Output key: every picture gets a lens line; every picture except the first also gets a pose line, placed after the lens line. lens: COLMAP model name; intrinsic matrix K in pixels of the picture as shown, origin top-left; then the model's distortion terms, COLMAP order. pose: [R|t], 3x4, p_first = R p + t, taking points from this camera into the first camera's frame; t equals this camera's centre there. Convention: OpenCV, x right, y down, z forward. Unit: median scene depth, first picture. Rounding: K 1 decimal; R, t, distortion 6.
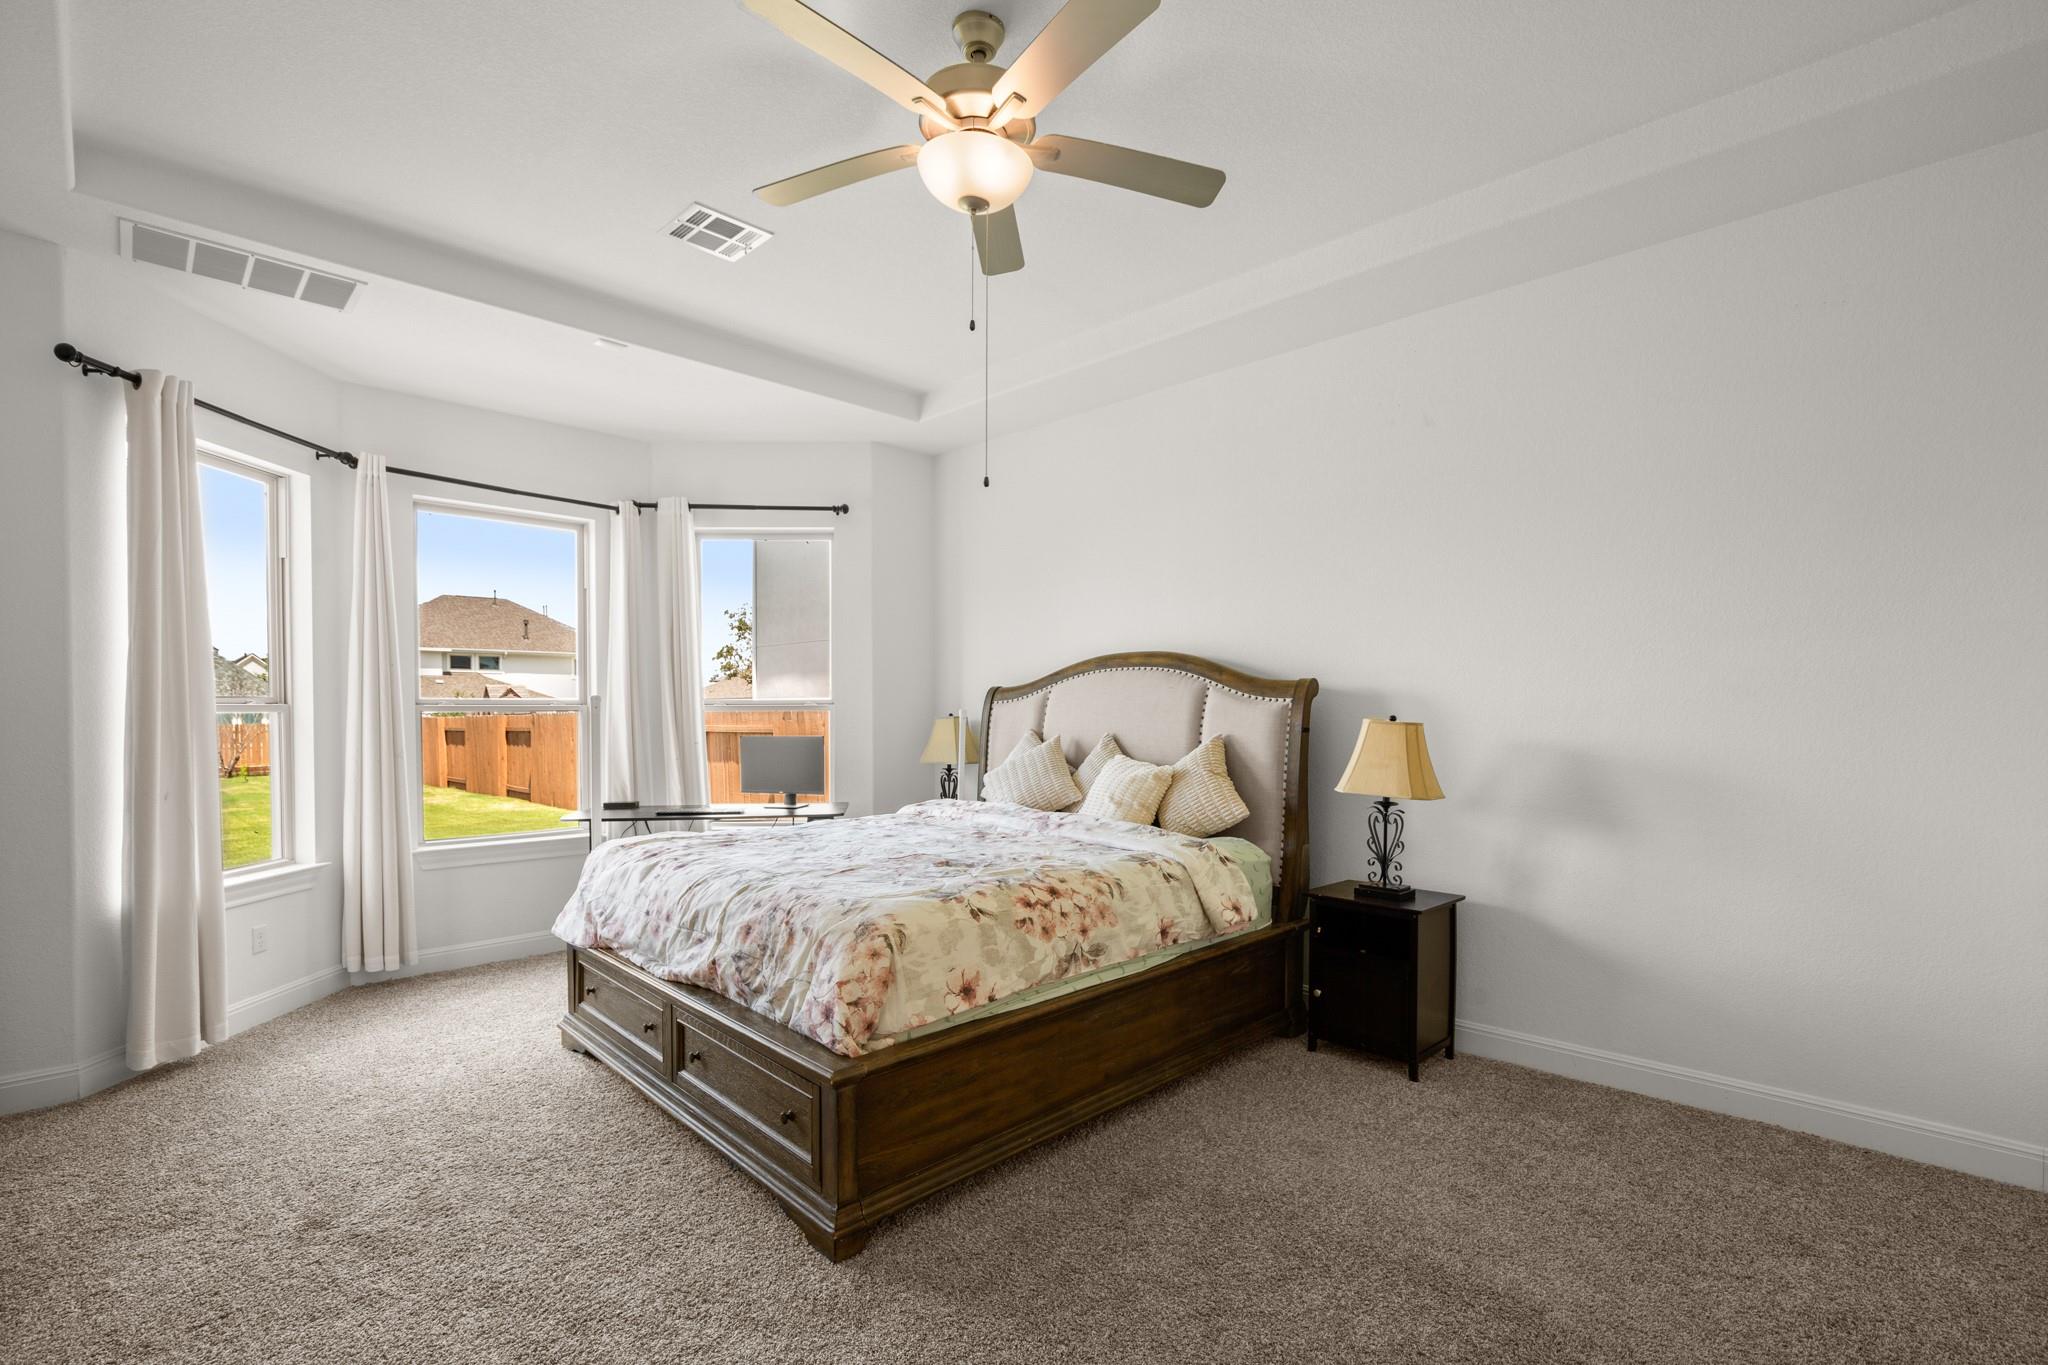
lens RADIAL K [[941.1, 0, 1053.5], [0, 941.1, 718.9], [0, 0, 1]] dist [0.021166, -0.004070]
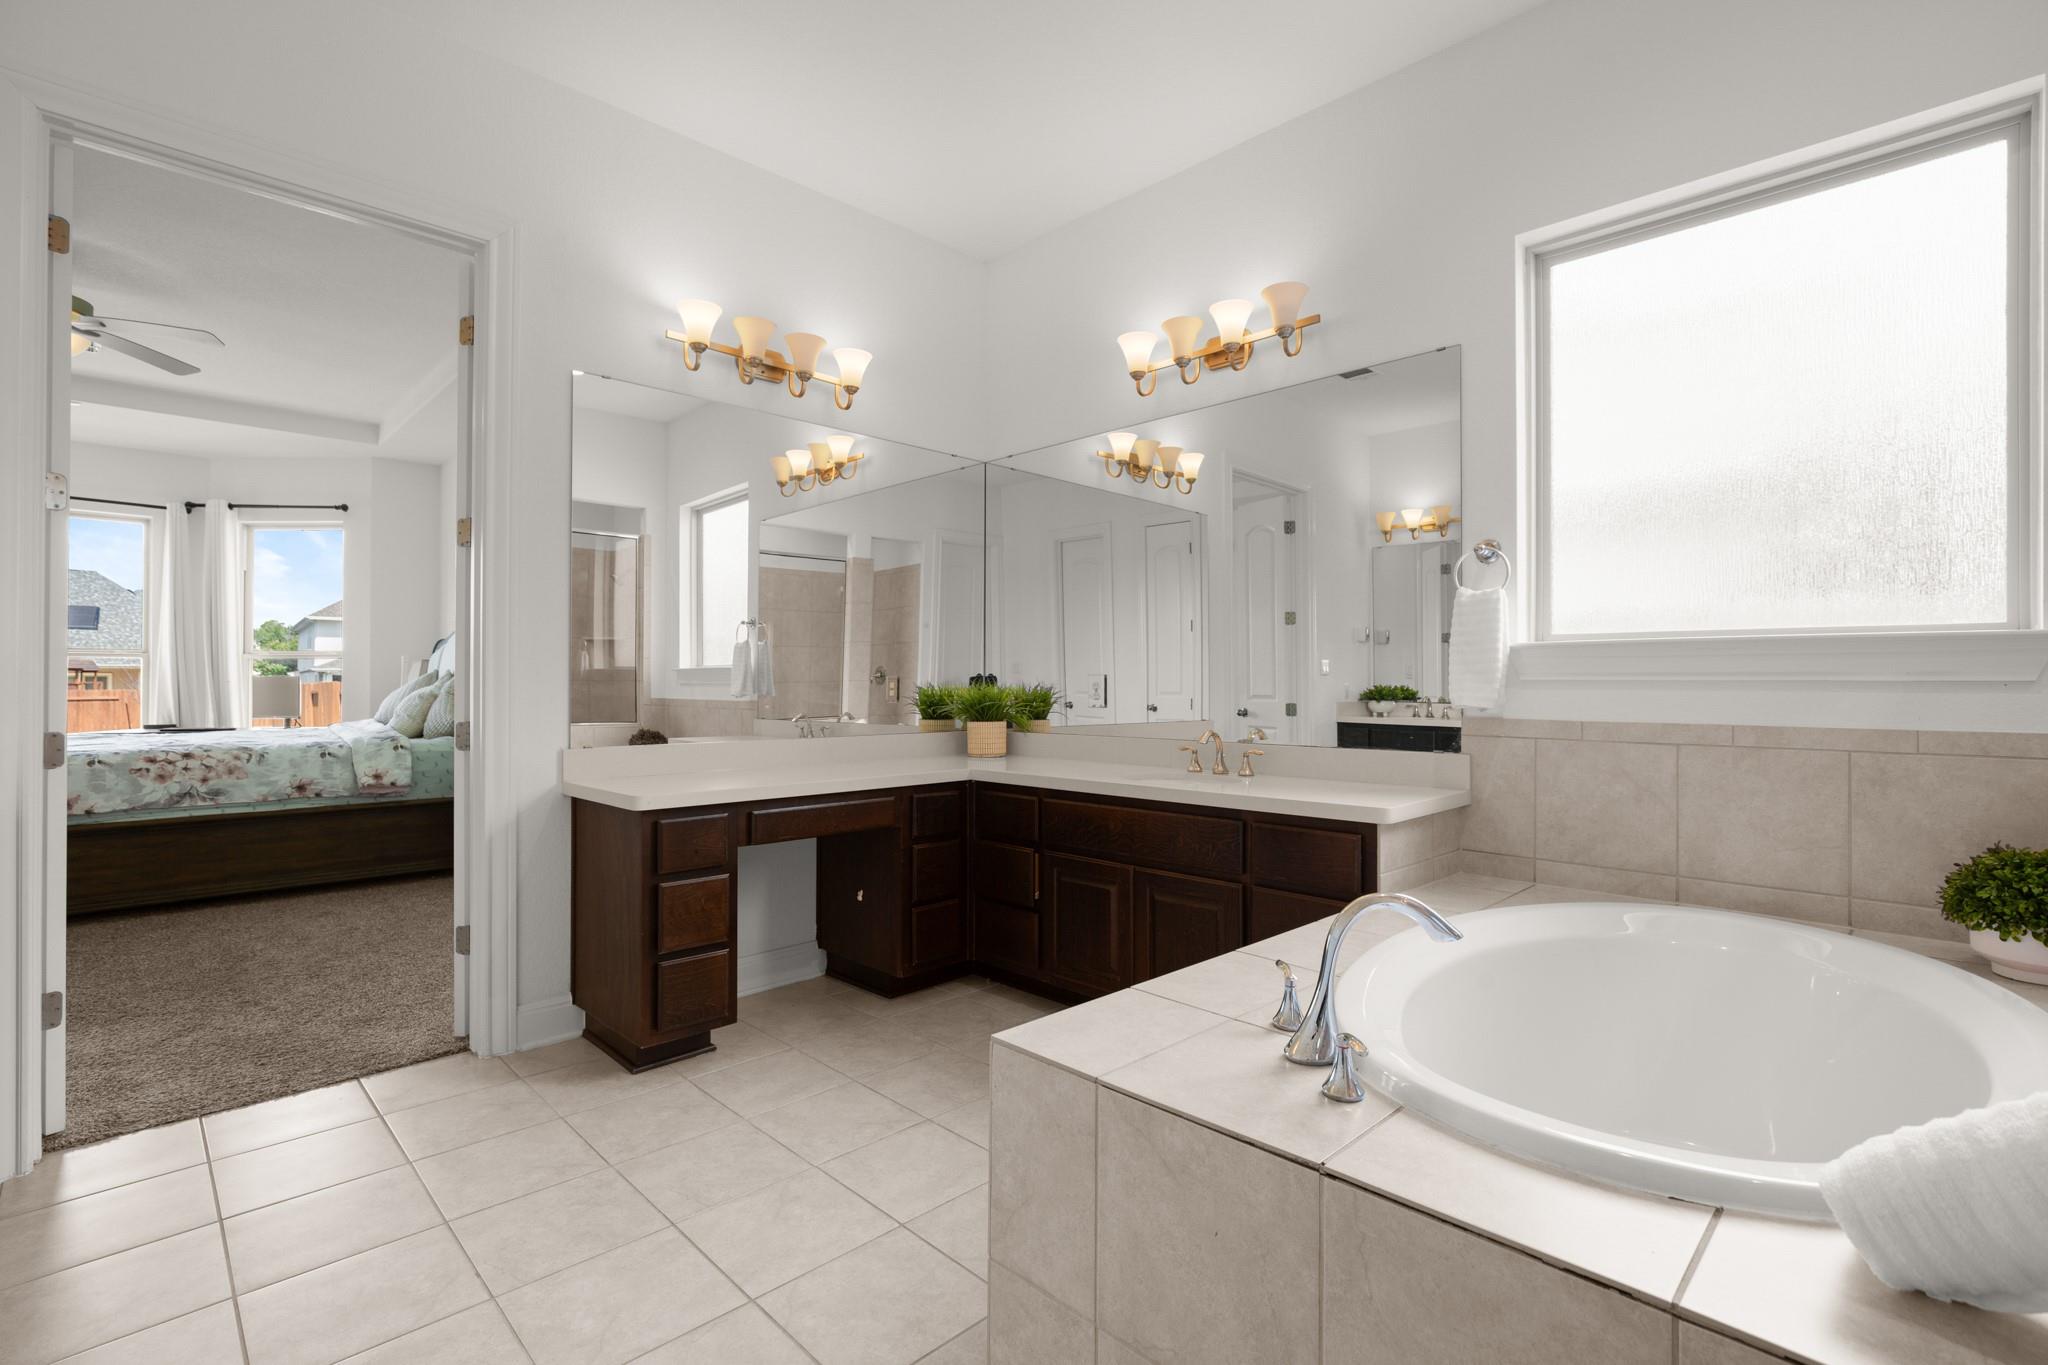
lens RADIAL K [[941.1, 0, 1035.5], [0, 941.1, 670.1], [0, 0, 1]] dist [0.021166, -0.004070]
pose [[0.999700, 0.002655, -0.024360, 1.495767], [-0.003212, 0.999733, -0.022883, 0.068155], [0.024293, 0.022954, 0.999441, -0.610825]]
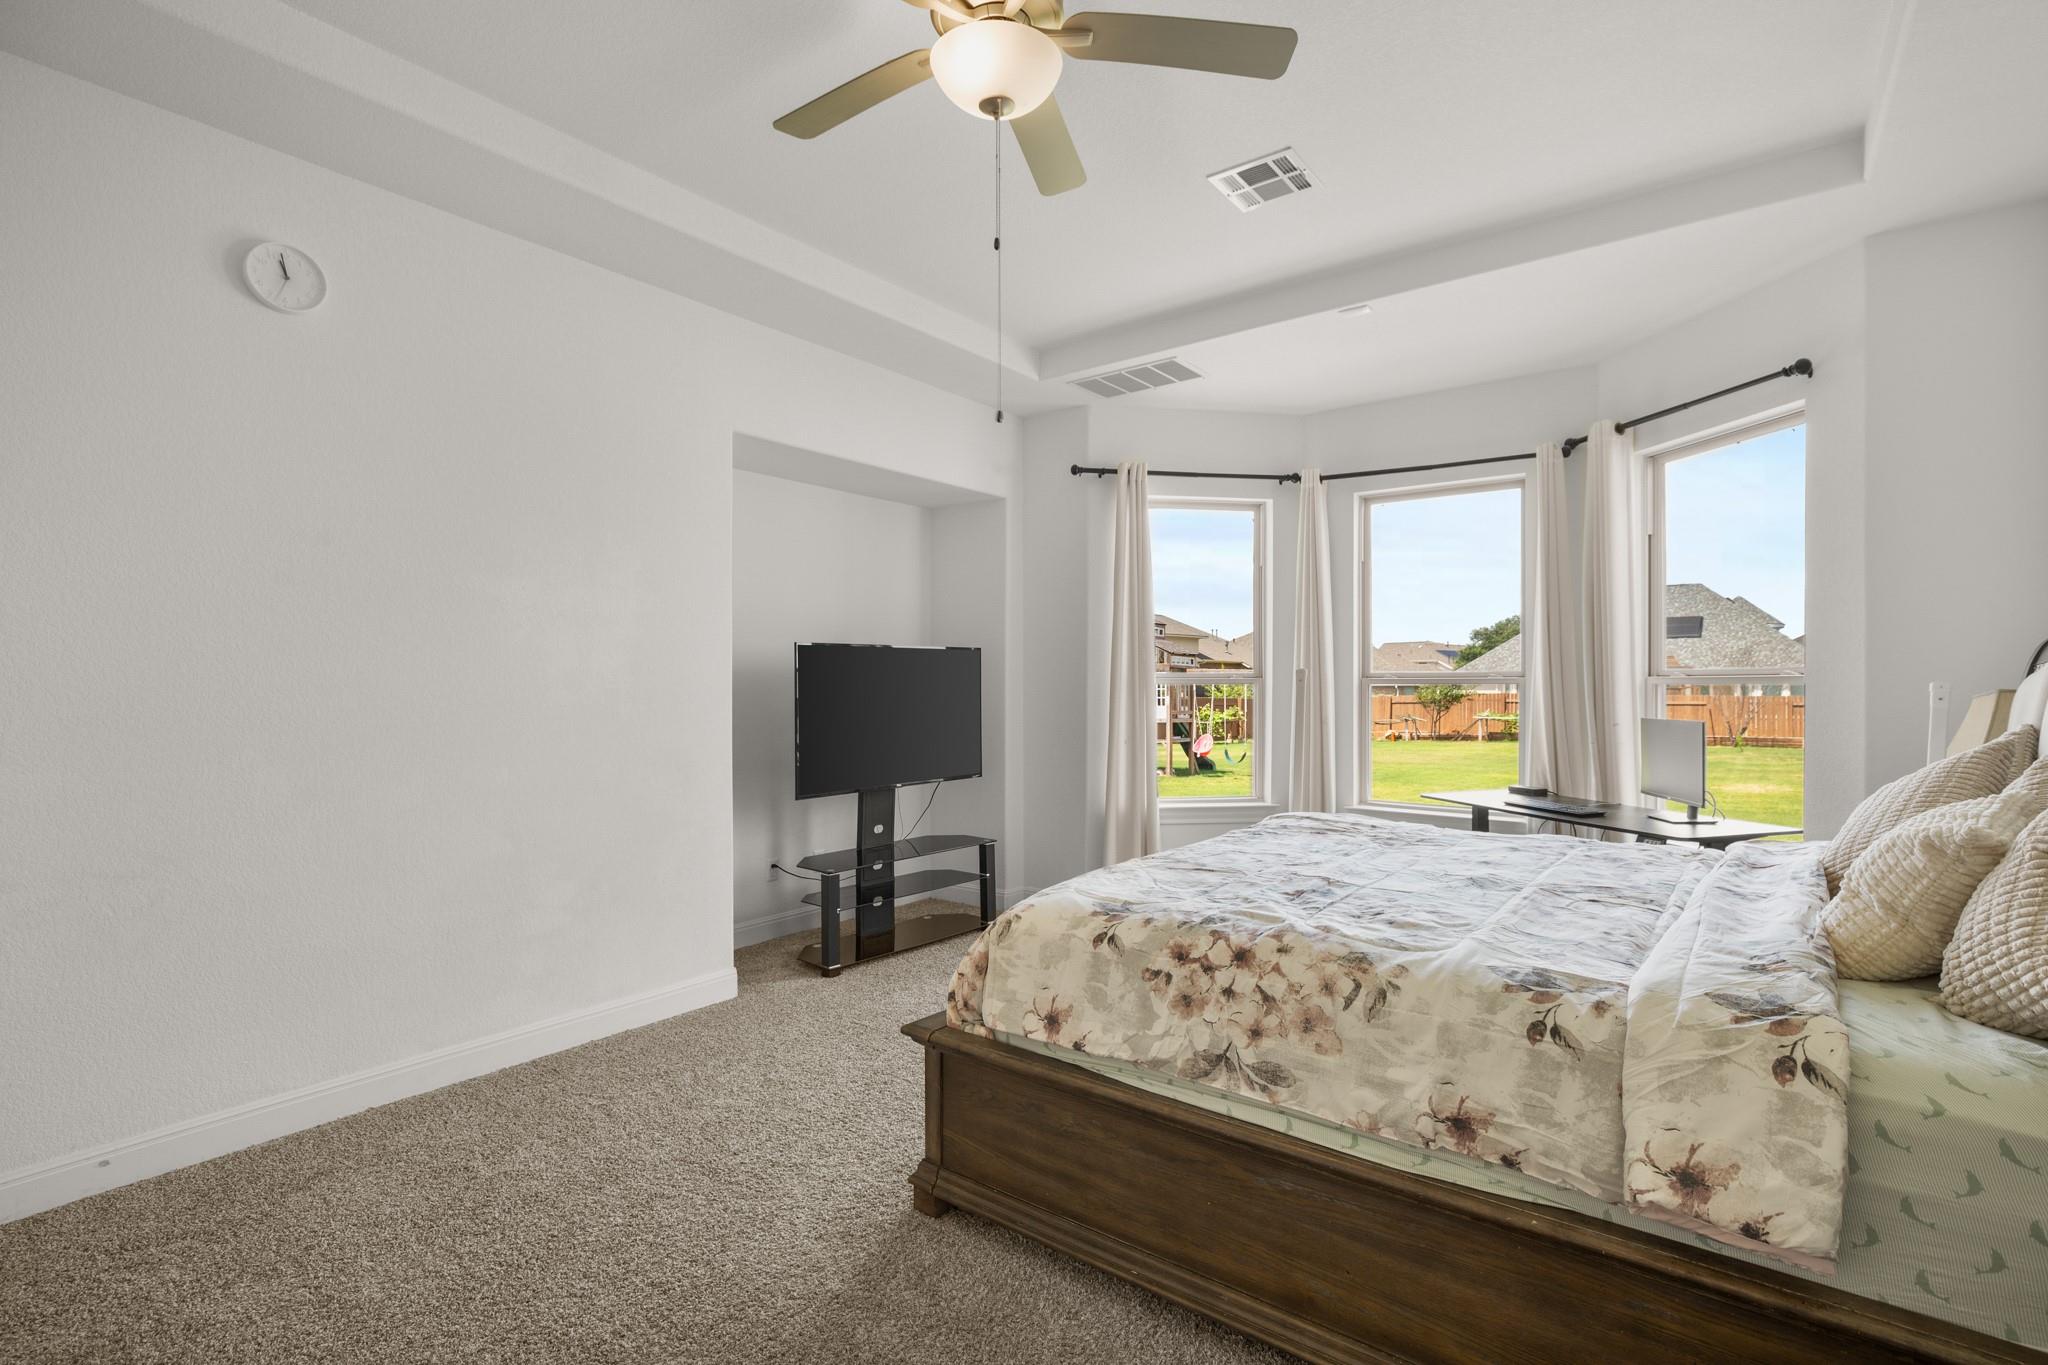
lens RADIAL K [[941.1, 0, 1022.6], [0, 941.1, 674.0], [0, 0, 1]] dist [0.021166, -0.004070]
pose [[0.130878, -0.005294, -0.991384, 0.643752], [-0.012194, 0.999902, -0.006949, -0.011276], [0.991323, 0.012998, 0.130801, 0.752030]]
